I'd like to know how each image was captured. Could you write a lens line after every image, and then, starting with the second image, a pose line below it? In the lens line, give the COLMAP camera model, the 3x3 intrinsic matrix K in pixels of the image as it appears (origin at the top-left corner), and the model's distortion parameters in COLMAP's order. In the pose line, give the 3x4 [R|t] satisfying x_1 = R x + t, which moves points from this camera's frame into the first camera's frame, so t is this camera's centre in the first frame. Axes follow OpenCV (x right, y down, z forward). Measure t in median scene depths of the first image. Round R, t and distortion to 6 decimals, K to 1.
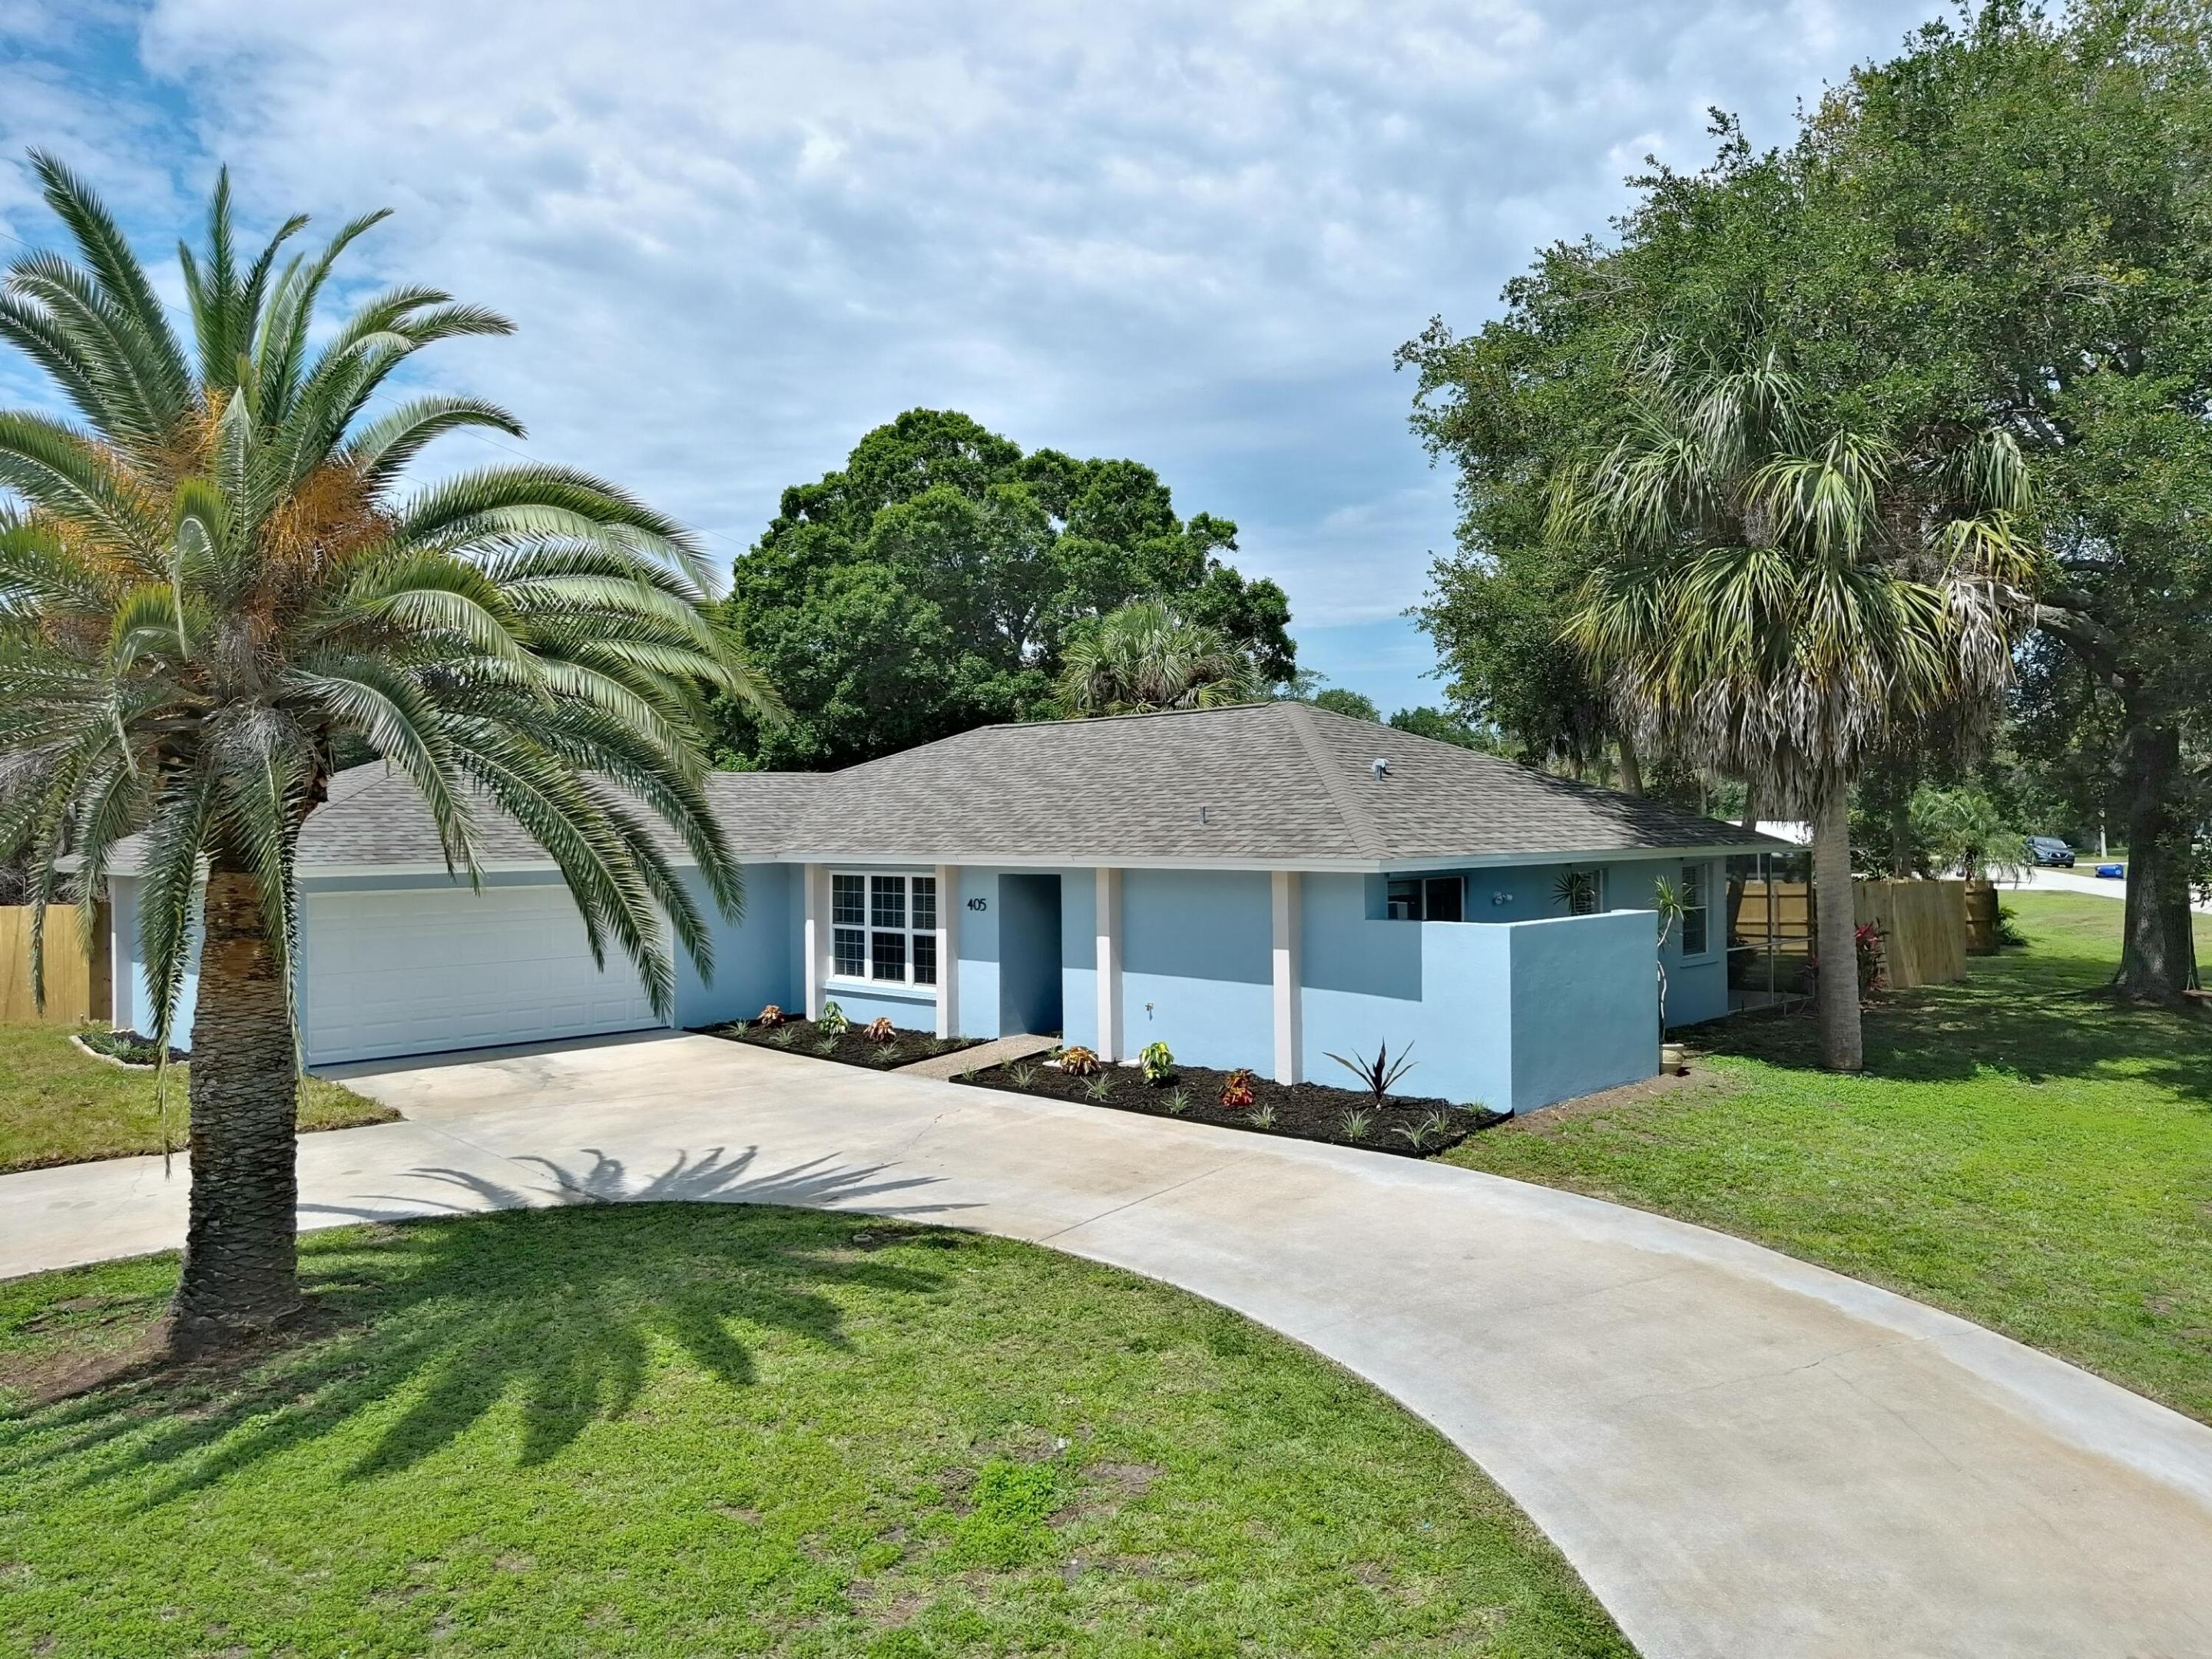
lens RADIAL K [[1518.5, 0, 1109.3], [0, 1518.5, 825.6], [0, 0, 1]] dist [0.017720, -0.011818]
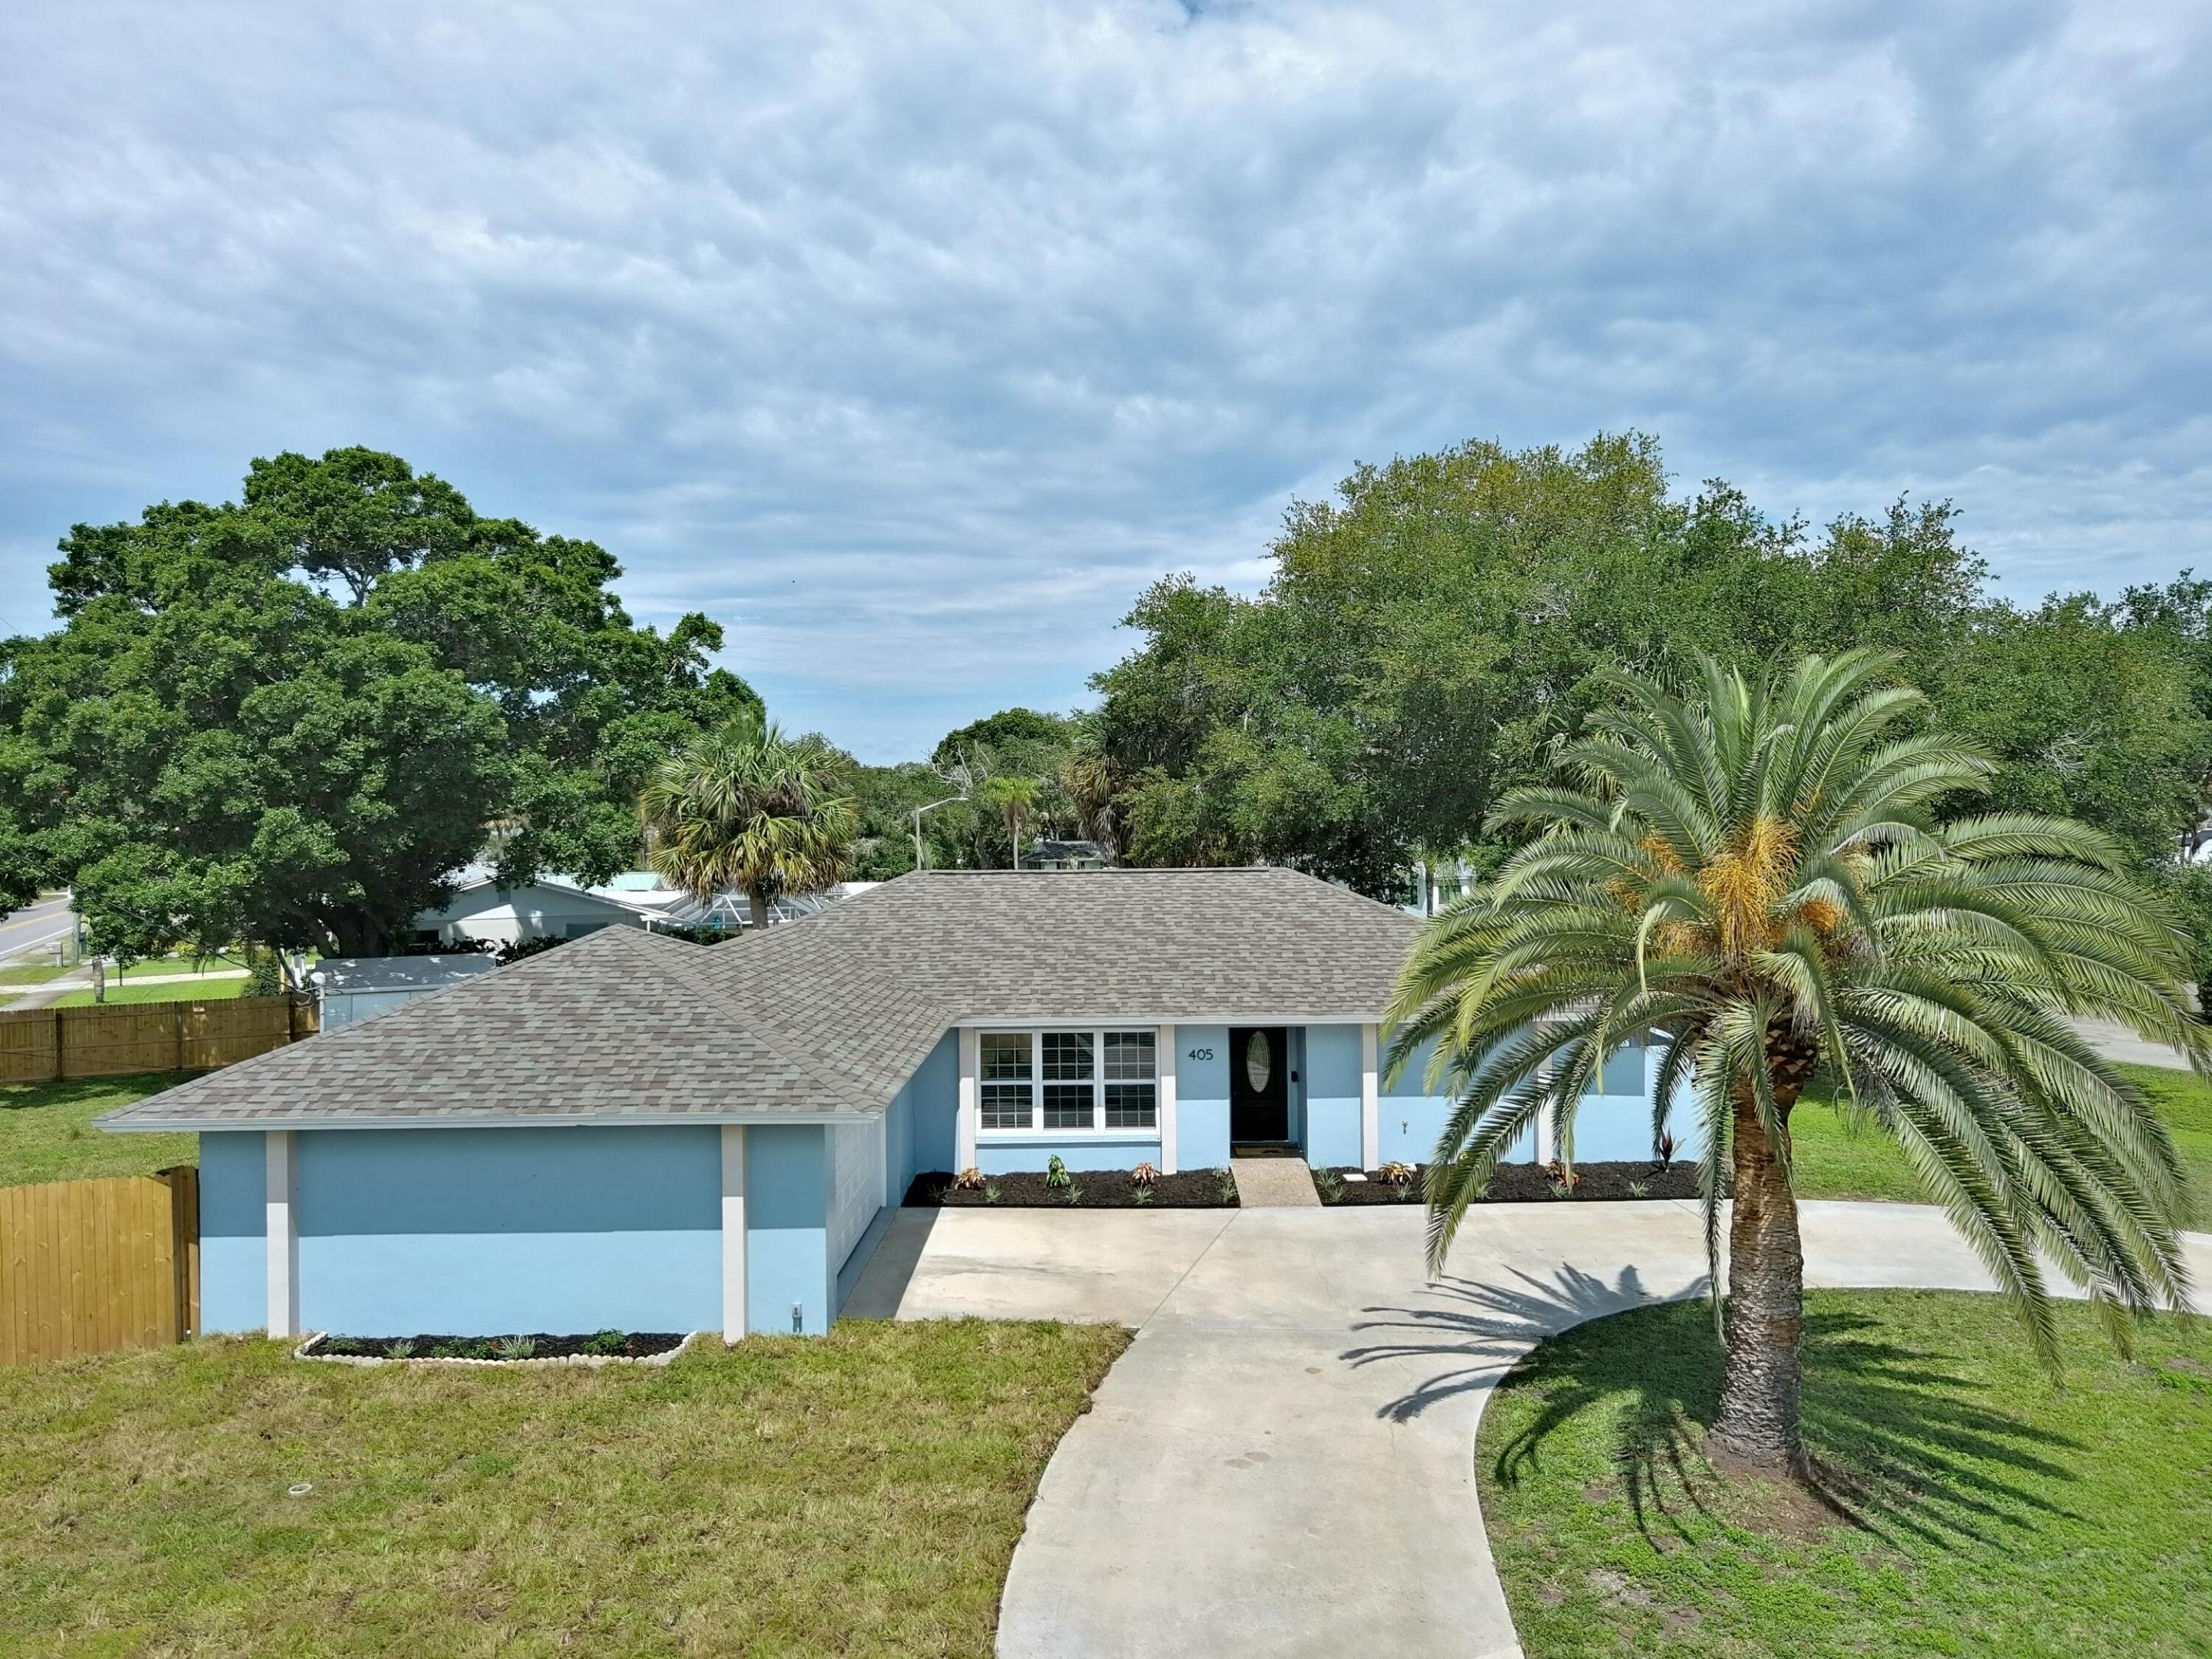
lens RADIAL K [[1518.5, 0, 1106.7], [0, 1518.5, 836.0], [0, 0, 1]] dist [0.017720, -0.011818]
pose [[0.706340, 0.002883, 0.707867, -0.966213], [0.002375, 0.999976, -0.006442, -0.108810], [-0.707869, 0.006231, 0.706316, 0.218935]]
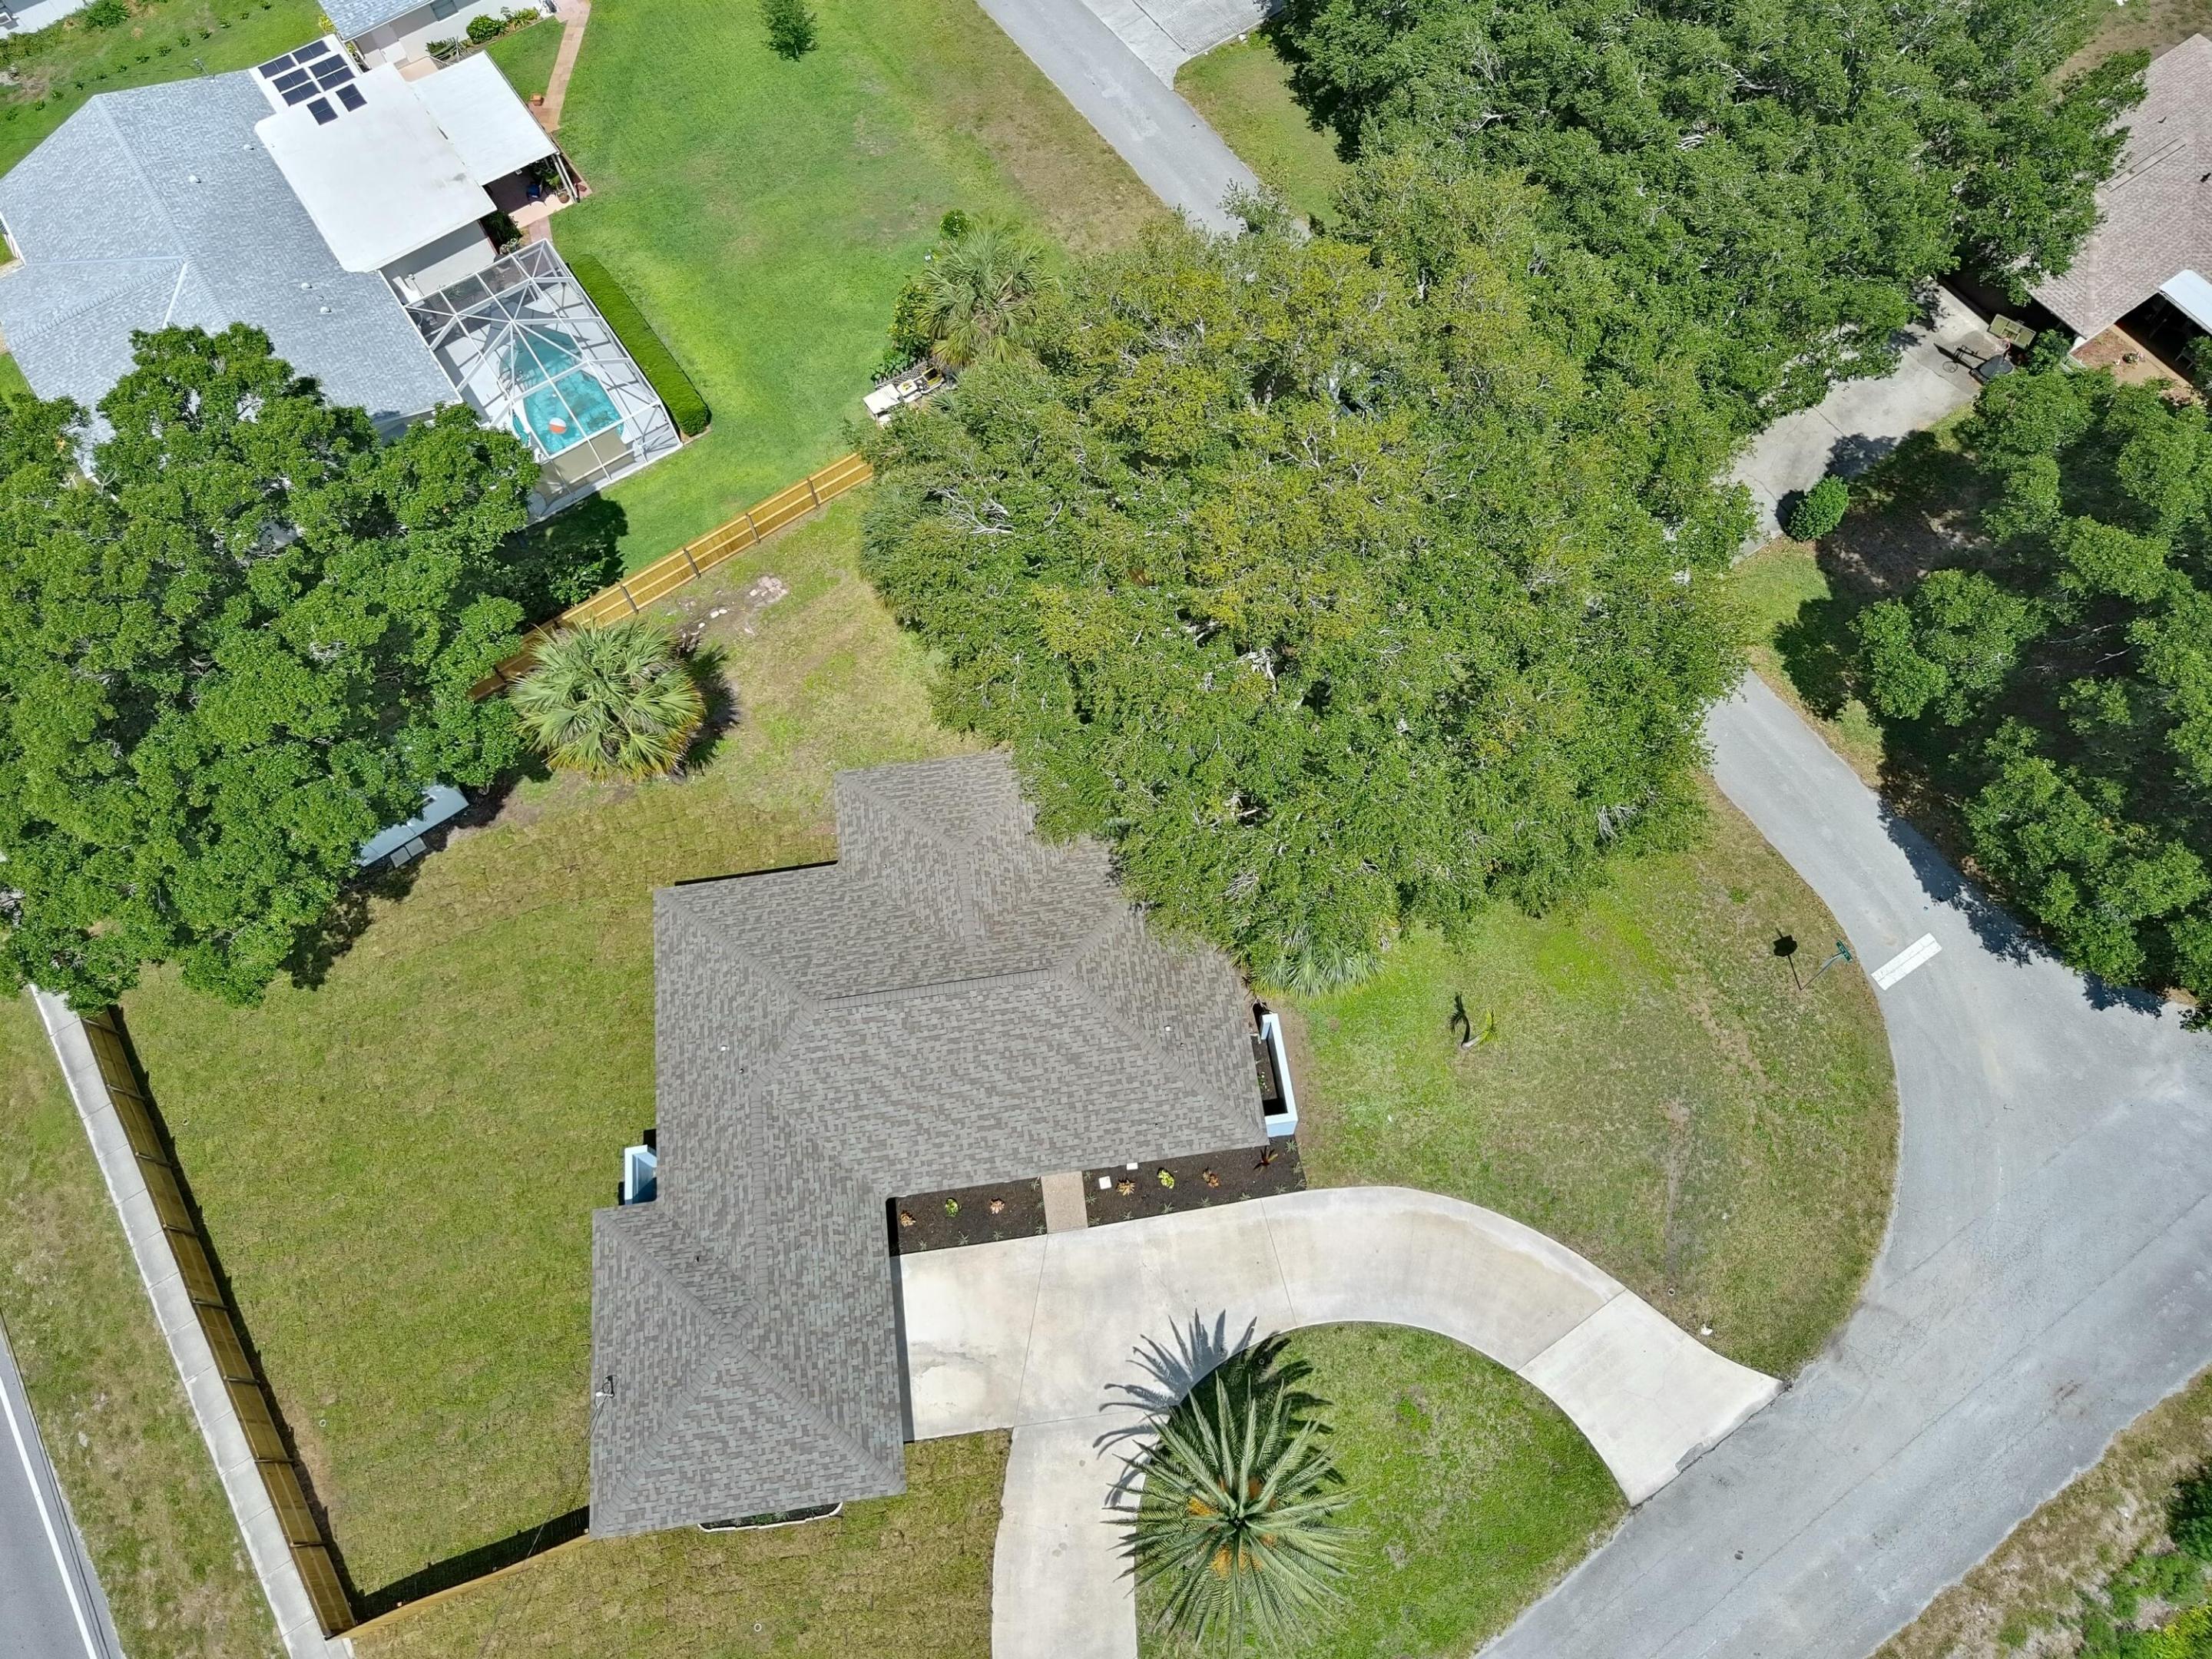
lens RADIAL K [[1518.5, 0, 1112.5], [0, 1518.5, 836.2], [0, 0, 1]] dist [0.017720, -0.011818]
pose [[0.604768, -0.734145, 0.308686, -0.332127], [0.032414, 0.409970, 0.911523, -2.051040], [-0.795742, -0.541254, 0.271733, 0.560673]]
